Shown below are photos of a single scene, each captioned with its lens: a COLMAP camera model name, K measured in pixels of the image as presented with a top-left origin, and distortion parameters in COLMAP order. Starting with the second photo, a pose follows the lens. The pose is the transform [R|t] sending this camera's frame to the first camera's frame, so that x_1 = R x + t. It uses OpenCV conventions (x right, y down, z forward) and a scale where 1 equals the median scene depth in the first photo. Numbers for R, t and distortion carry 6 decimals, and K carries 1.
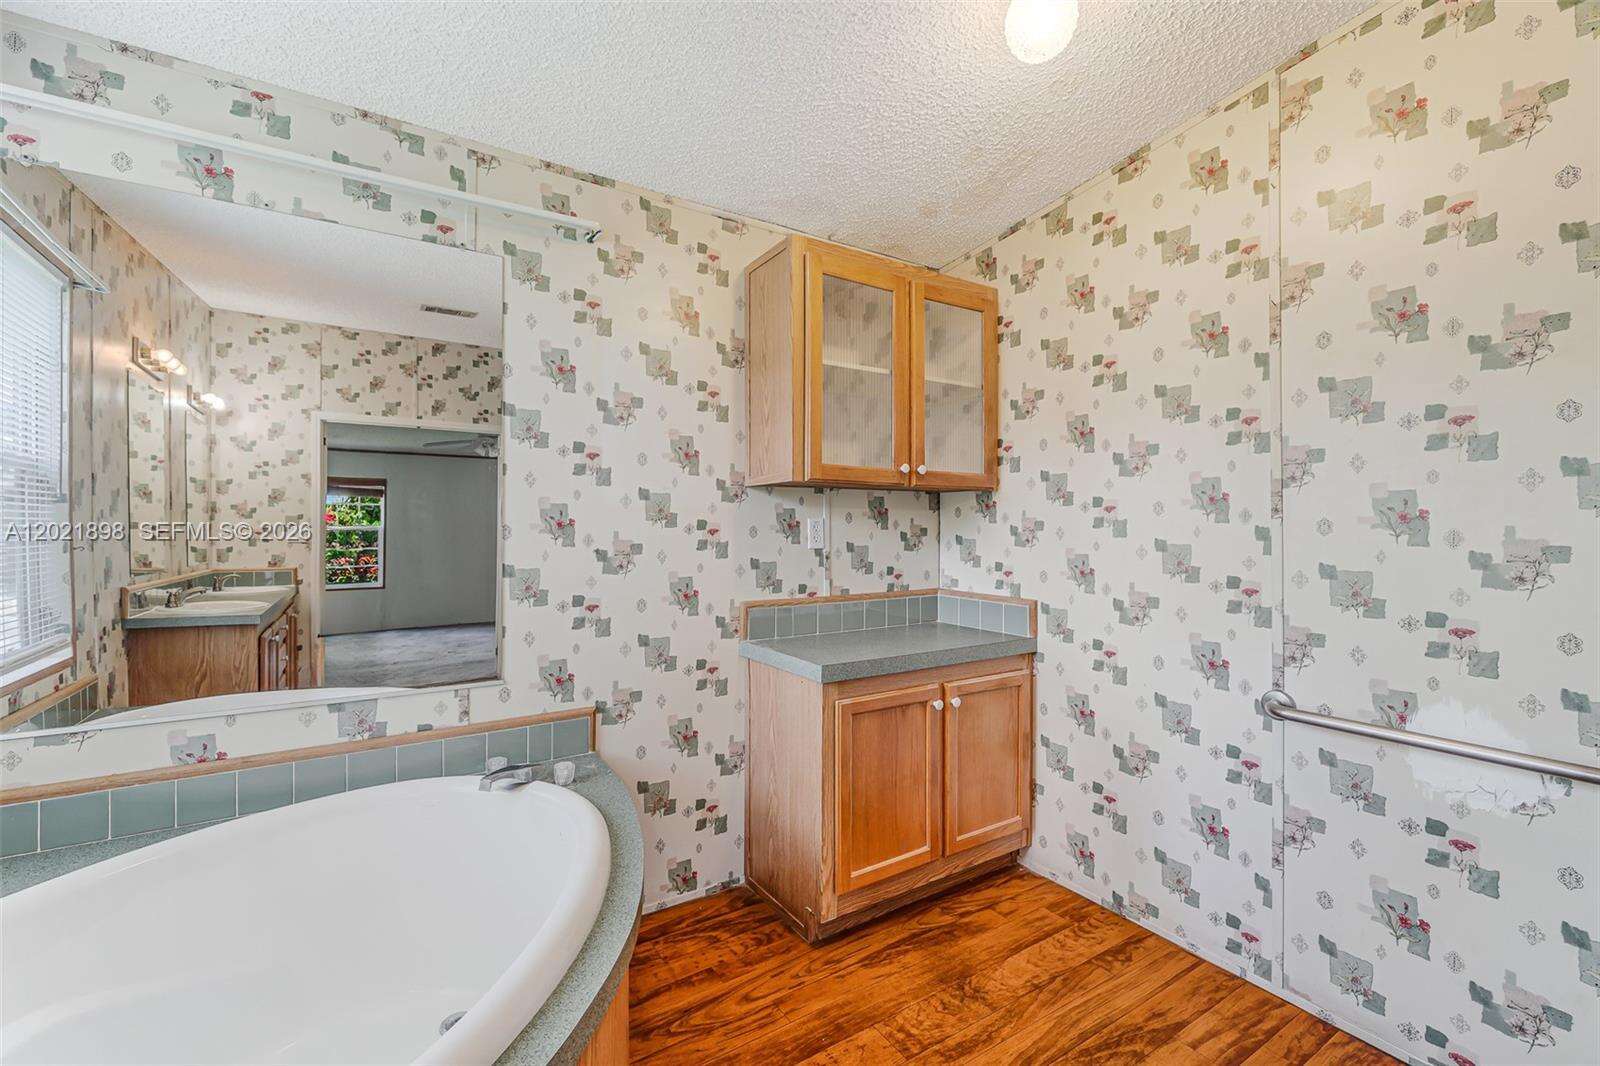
lens RADIAL K [[675.3, 0, 800.8], [0, 675.3, 529.9], [0, 0, 1]] dist [-0.001838, 0.000167]
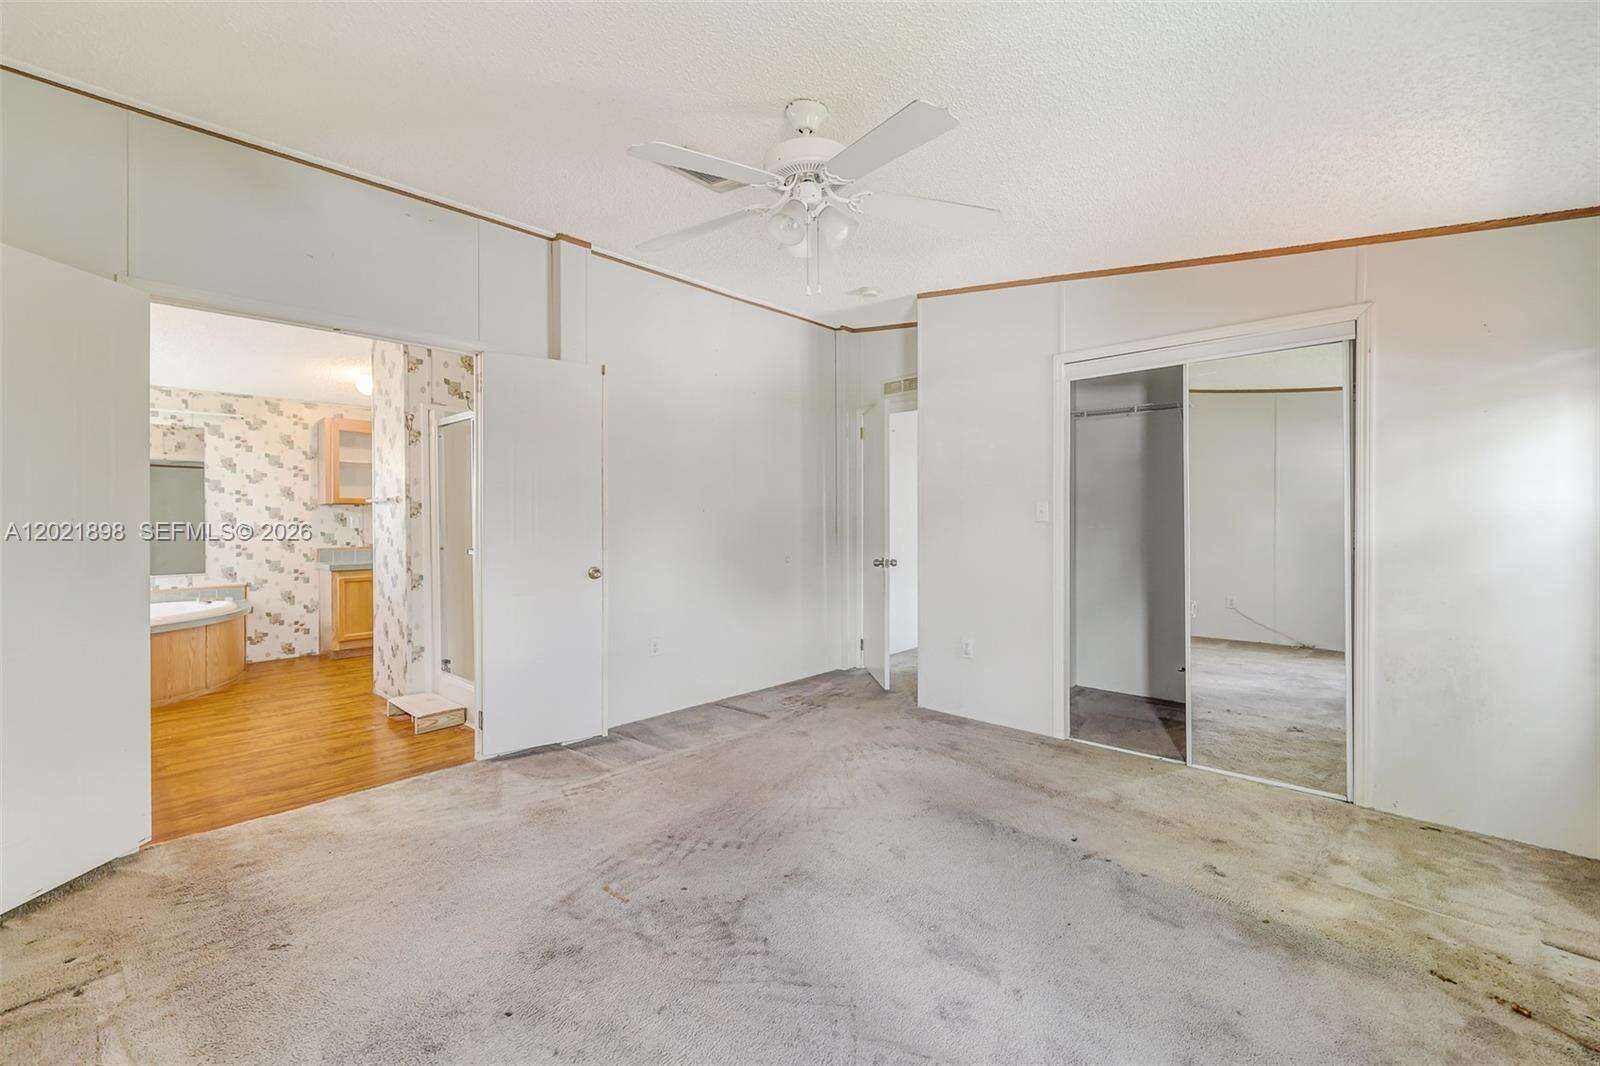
lens RADIAL K [[675.3, 0, 797.8], [0, 675.3, 524.8], [0, 0, 1]] dist [-0.001838, 0.000167]
pose [[0.969936, -0.014478, 0.242930, 1.155486], [0.015080, 0.999886, -0.000617, 0.047010], [-0.242893, 0.004262, 0.970044, -2.121714]]
